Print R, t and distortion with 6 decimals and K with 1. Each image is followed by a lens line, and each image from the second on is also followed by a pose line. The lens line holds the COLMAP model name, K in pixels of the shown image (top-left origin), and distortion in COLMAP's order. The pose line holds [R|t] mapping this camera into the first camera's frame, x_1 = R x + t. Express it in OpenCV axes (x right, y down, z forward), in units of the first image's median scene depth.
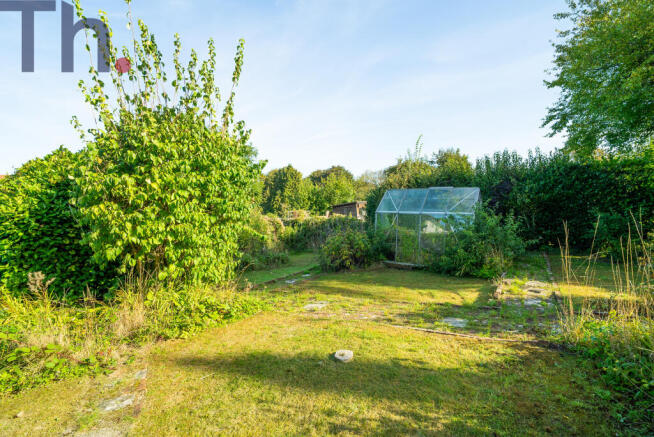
lens RADIAL K [[302.8, 0, 327.0], [0, 302.8, 218.5], [0, 0, 1]] dist [-0.003564, -0.000895]
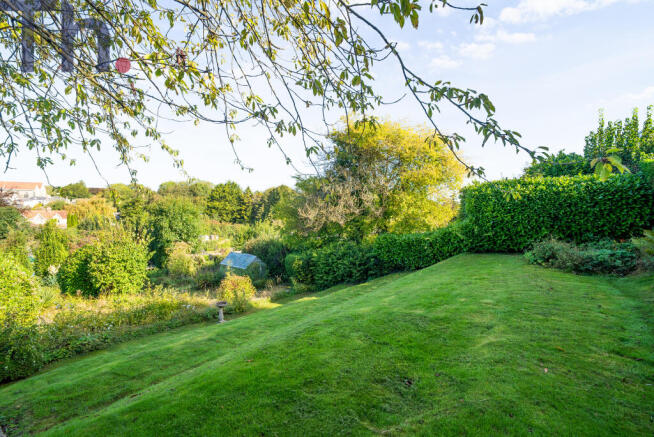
lens RADIAL K [[302.8, 0, 327.0], [0, 302.8, 218.5], [0, 0, 1]] dist [-0.003564, -0.000895]
pose [[0.998512, 0.021010, -0.050313, 2.213373], [-0.022132, 0.999517, -0.021839, -0.669491], [0.049830, 0.022920, 0.998495, -2.523939]]
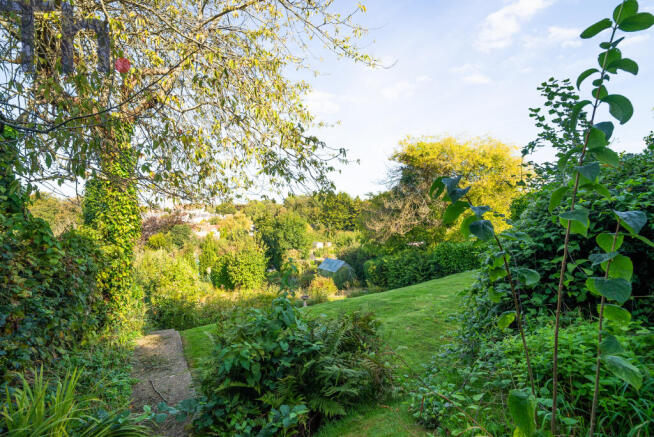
lens RADIAL K [[303.8, 0, 328.4], [0, 303.8, 221.9], [0, 0, 1]] dist [0.002119, -0.000097]
pose [[0.911349, -0.019909, -0.411153, 2.874666], [0.010448, 0.999627, -0.025245, -0.746605], [0.411502, 0.018711, 0.911217, -3.033659]]
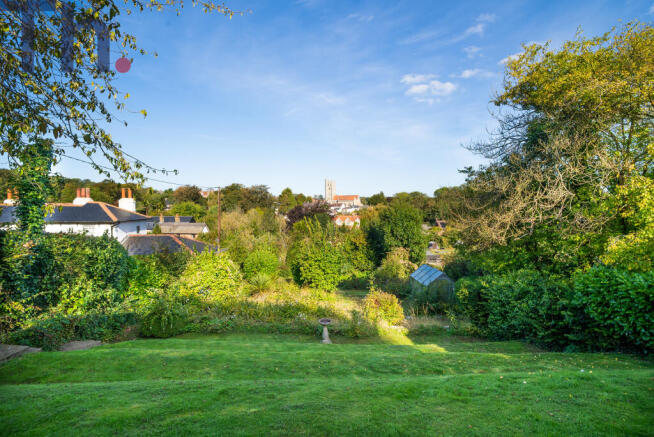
lens RADIAL K [[302.8, 0, 327.0], [0, 302.8, 218.5], [0, 0, 1]] dist [-0.003564, -0.000895]
pose [[0.599936, 0.027603, -0.799572, 3.020051], [-0.051003, 0.998691, -0.003792, -0.757898], [0.798421, 0.043056, 0.600558, -1.433557]]
